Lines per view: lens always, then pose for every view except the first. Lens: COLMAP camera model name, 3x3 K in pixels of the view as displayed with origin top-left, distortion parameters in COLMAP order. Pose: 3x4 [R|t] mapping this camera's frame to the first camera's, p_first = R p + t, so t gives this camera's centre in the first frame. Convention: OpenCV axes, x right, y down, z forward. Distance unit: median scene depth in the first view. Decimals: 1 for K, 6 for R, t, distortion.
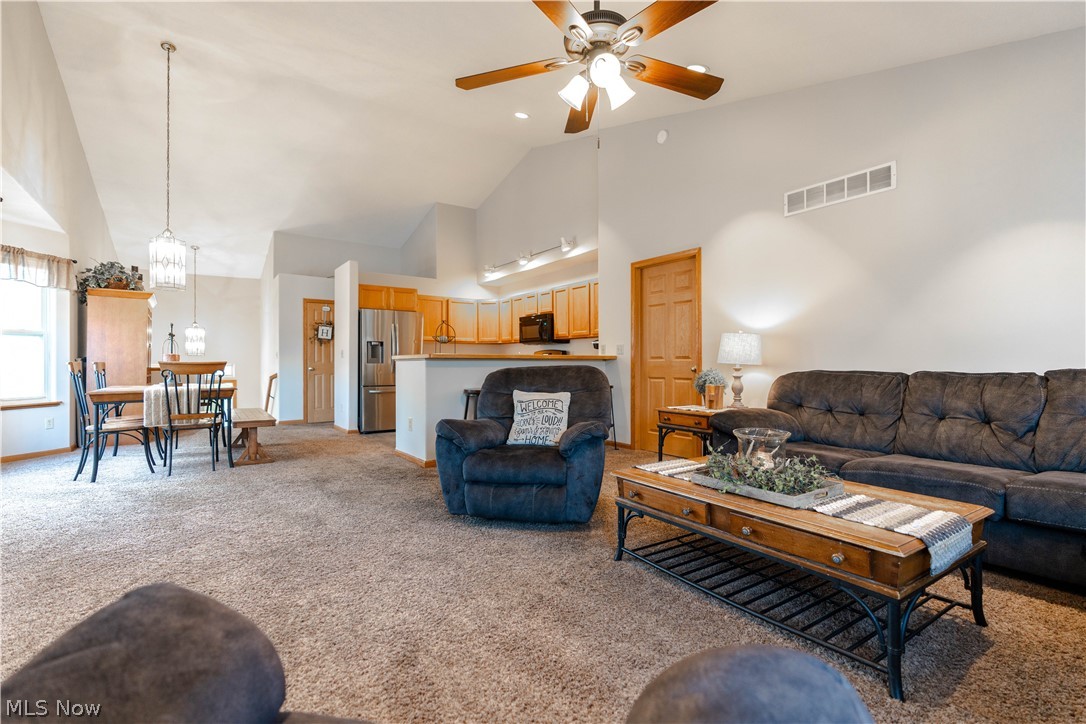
lens RADIAL K [[485.8, 0, 543.0], [0, 485.8, 362.0], [0, 0, 1]] dist [0.001454, 0.000075]
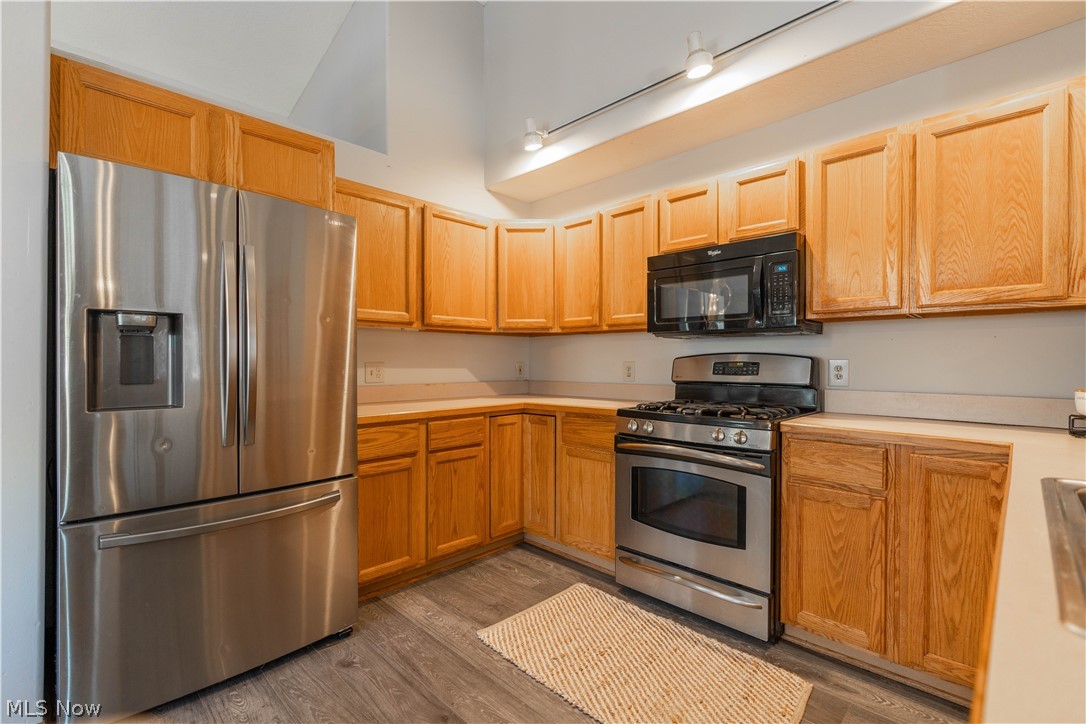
lens RADIAL K [[485.8, 0, 543.0], [0, 485.8, 362.0], [0, 0, 1]] dist [0.001454, 0.000075]
pose [[0.985028, 0.008354, 0.172192, -0.180291], [-0.010048, 0.999909, 0.008966, -0.020553], [-0.172101, -0.010562, 0.985023, 0.675218]]
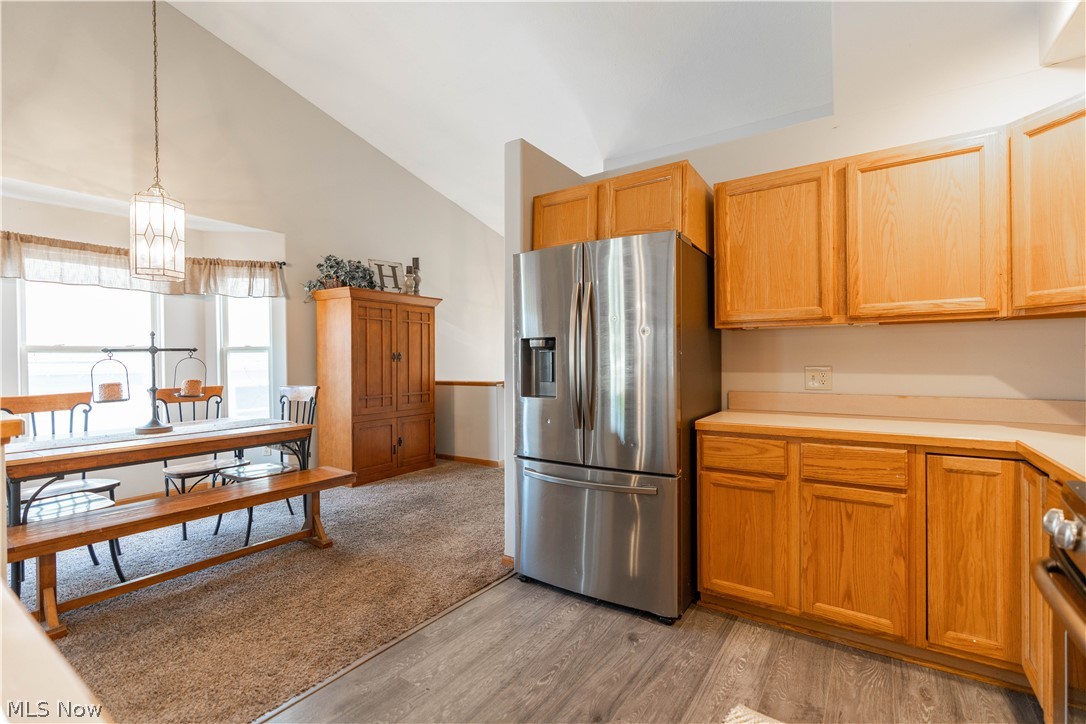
lens RADIAL K [[485.8, 0, 543.0], [0, 485.8, 362.0], [0, 0, 1]] dist [0.001454, 0.000075]
pose [[0.353270, 0.009001, -0.935478, 0.000680], [0.017167, 0.999723, 0.016102, -0.026861], [0.935364, -0.021748, 0.353018, 0.787977]]
